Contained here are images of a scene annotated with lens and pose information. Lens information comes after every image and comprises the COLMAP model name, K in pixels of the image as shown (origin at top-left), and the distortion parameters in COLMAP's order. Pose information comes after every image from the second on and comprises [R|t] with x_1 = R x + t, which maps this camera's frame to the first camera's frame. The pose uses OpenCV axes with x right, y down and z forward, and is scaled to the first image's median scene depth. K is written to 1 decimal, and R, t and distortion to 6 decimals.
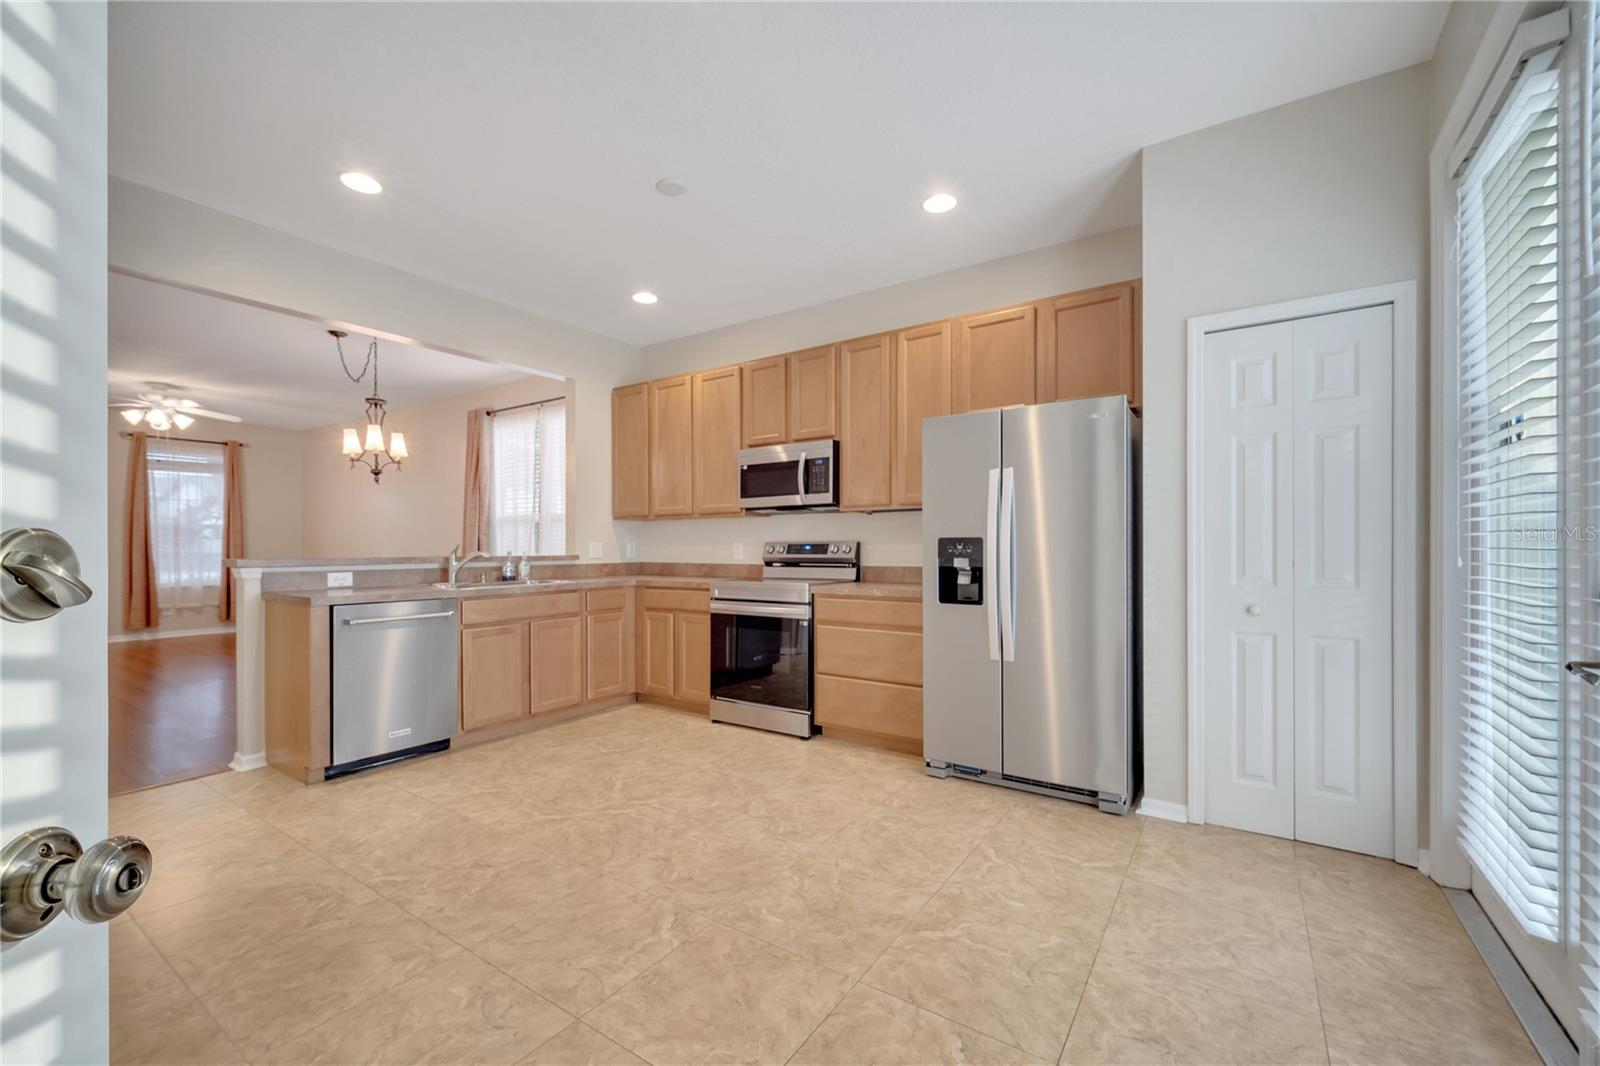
lens RADIAL K [[652.1, 0, 793.3], [0, 652.1, 553.2], [0, 0, 1]] dist [-0.000708, -0.000625]
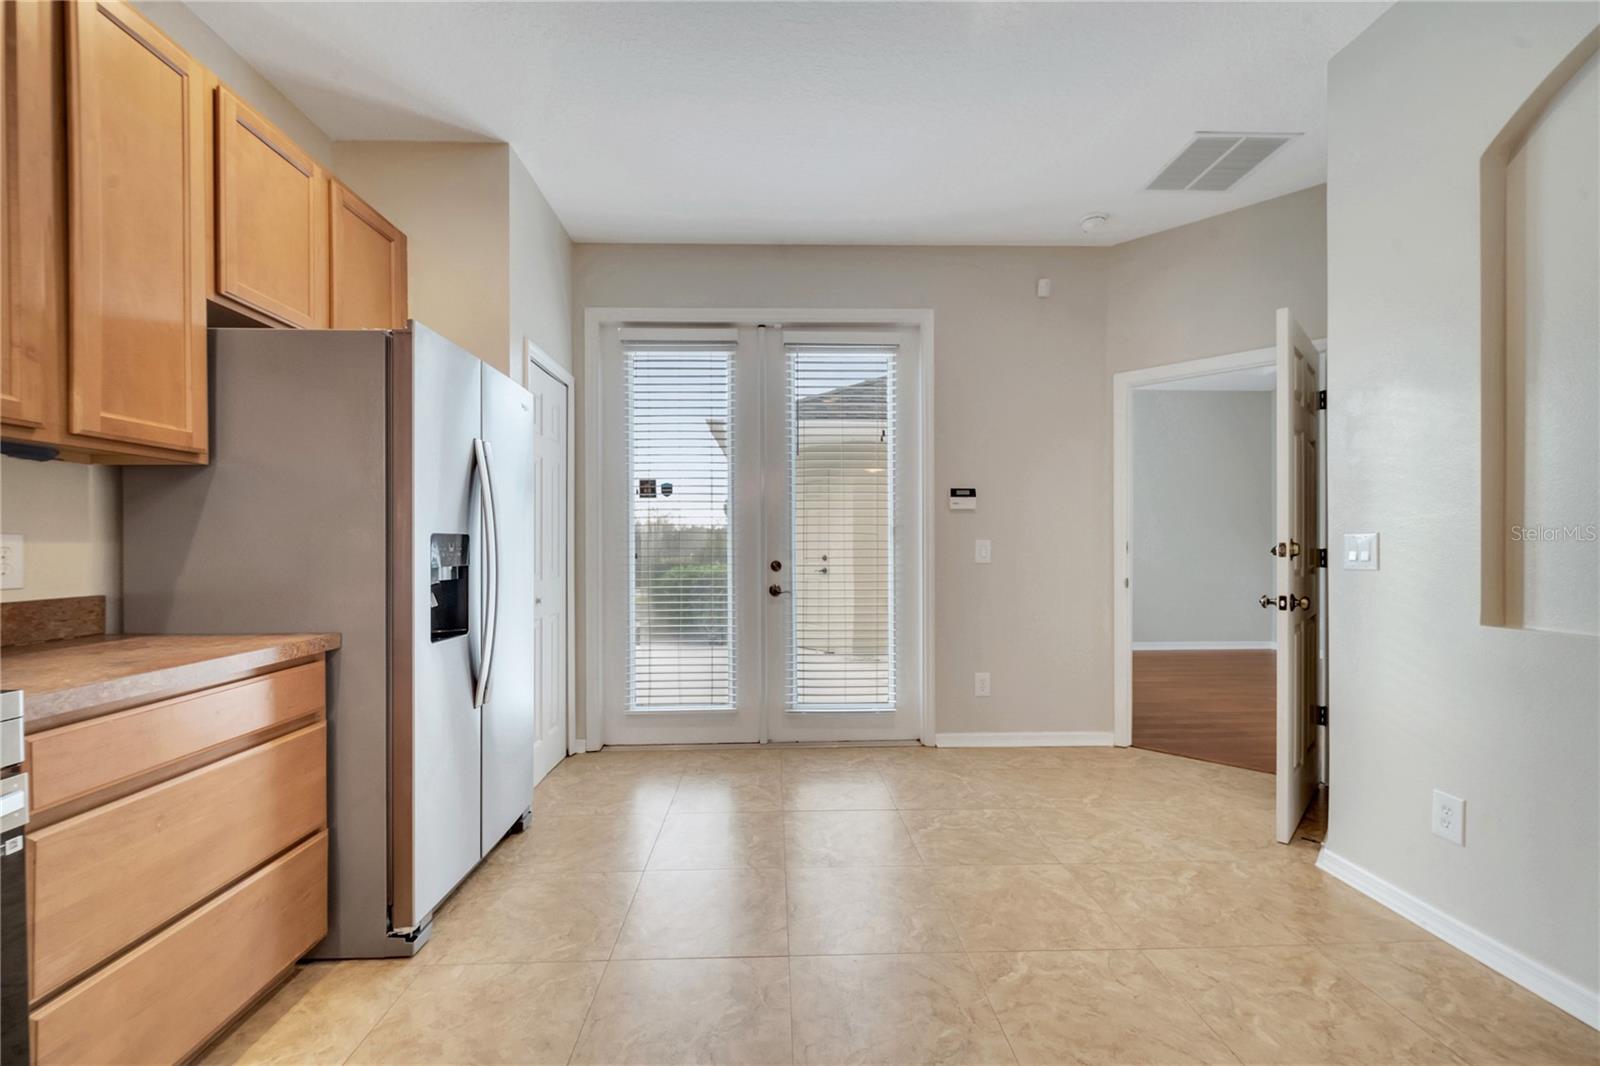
lens RADIAL K [[652.1, 0, 796.1], [0, 652.1, 547.7], [0, 0, 1]] dist [-0.000708, -0.000625]
pose [[-0.592560, 0.000089, 0.805526, -0.324140], [0.009209, 0.999935, 0.006663, -0.008572], [-0.805474, 0.011366, -0.592523, 0.777941]]
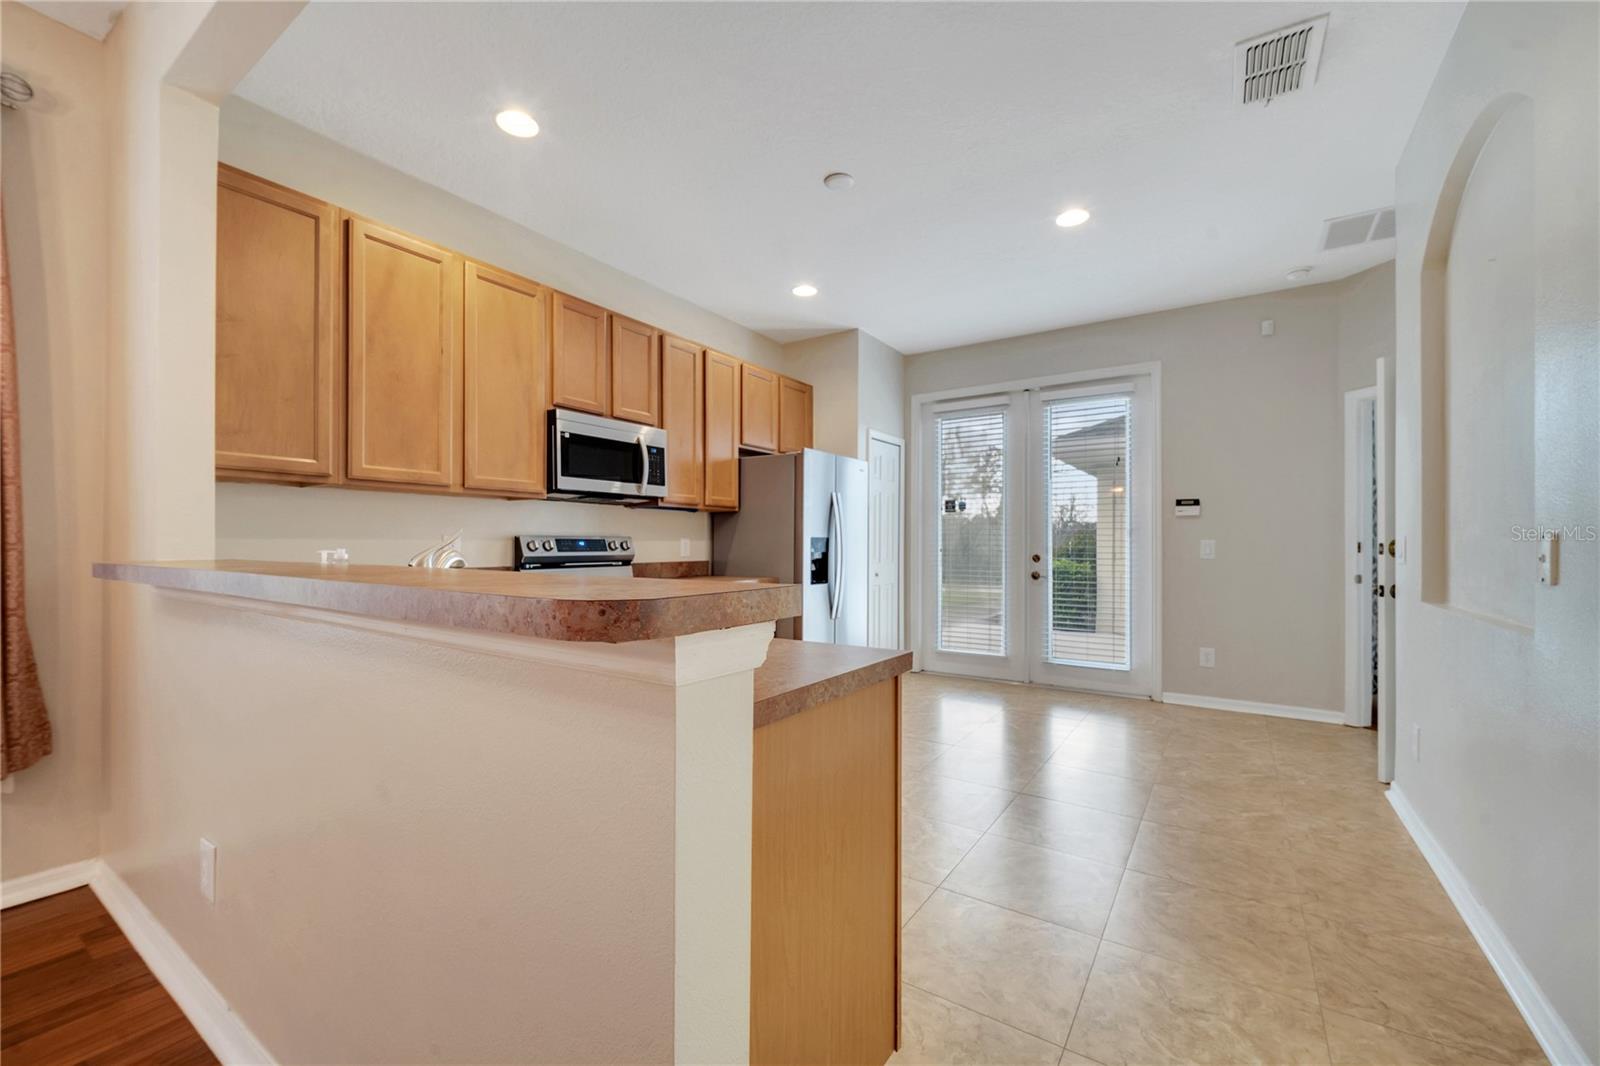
lens RADIAL K [[652.1, 0, 800.3], [0, 652.1, 541.1], [0, 0, 1]] dist [-0.000708, -0.000625]
pose [[-0.014316, 0.005733, 0.999881, -0.820626], [0.004117, 0.999975, -0.005675, -0.006090], [-0.999889, 0.004035, -0.014339, 0.747959]]
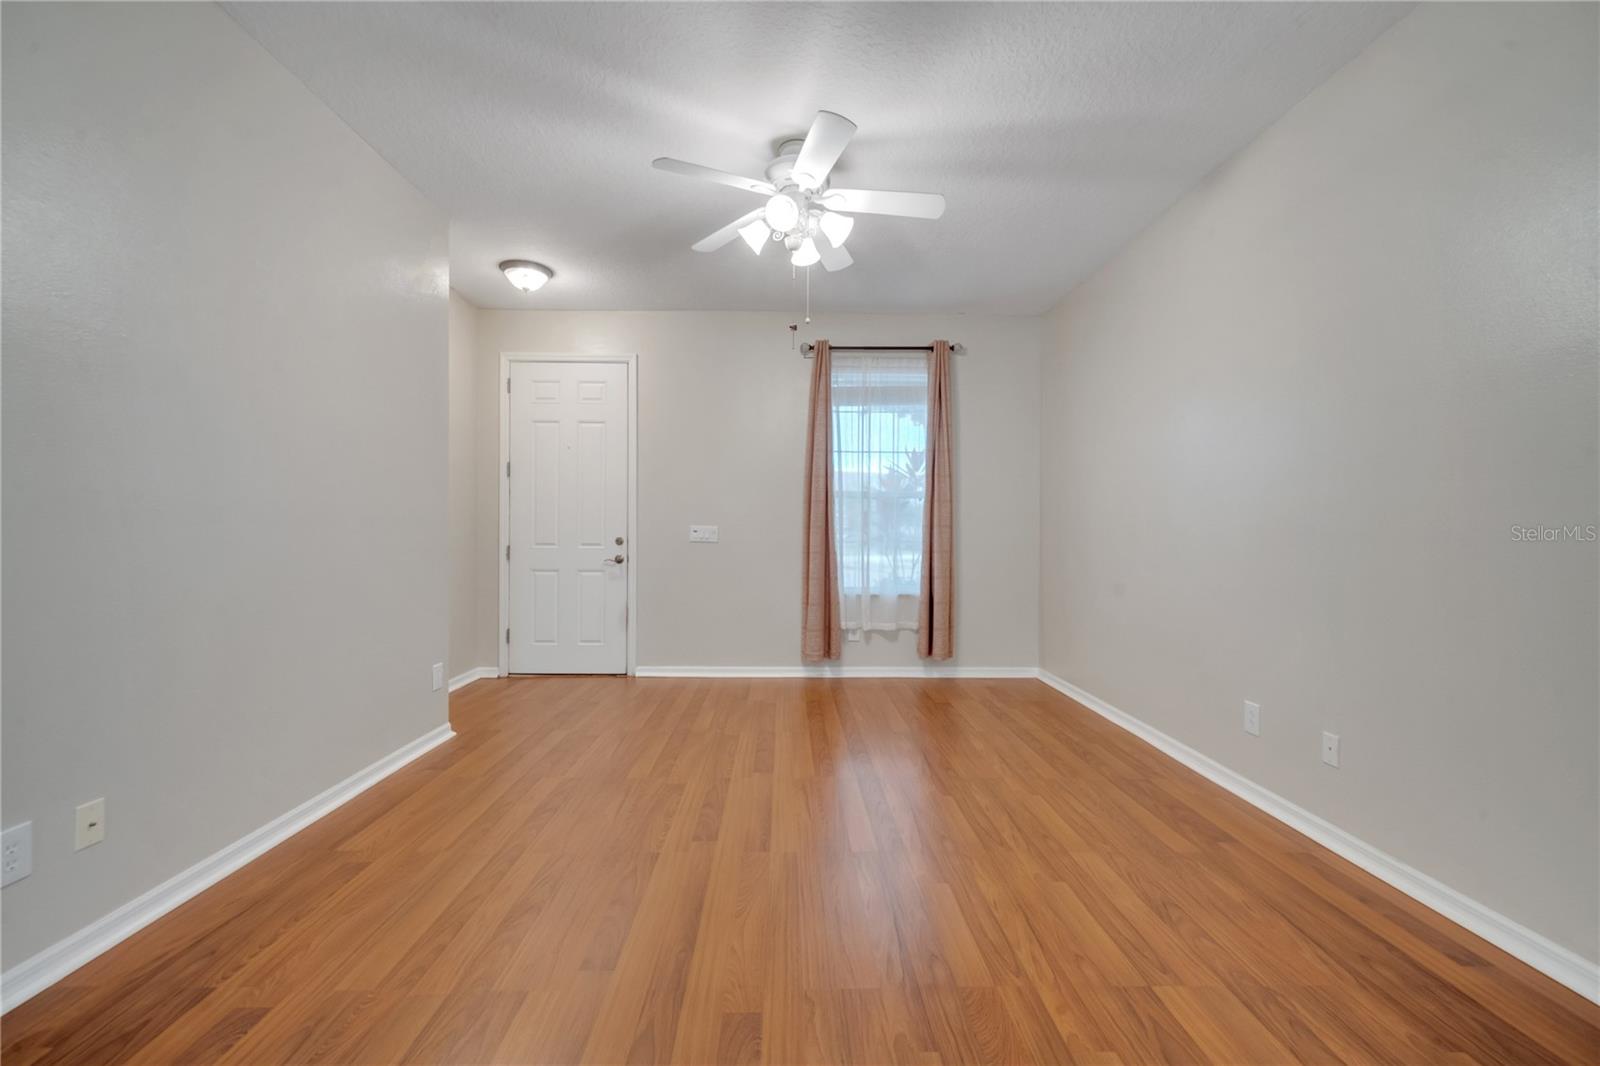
lens RADIAL K [[652.1, 0, 800.4], [0, 652.1, 534.1], [0, 0, 1]] dist [-0.000708, -0.000625]
pose [[0.574962, 0.009582, -0.818124, -0.934652], [-0.014524, 0.999893, 0.001504, -0.009448], [0.818051, 0.011018, 0.575040, 1.158664]]
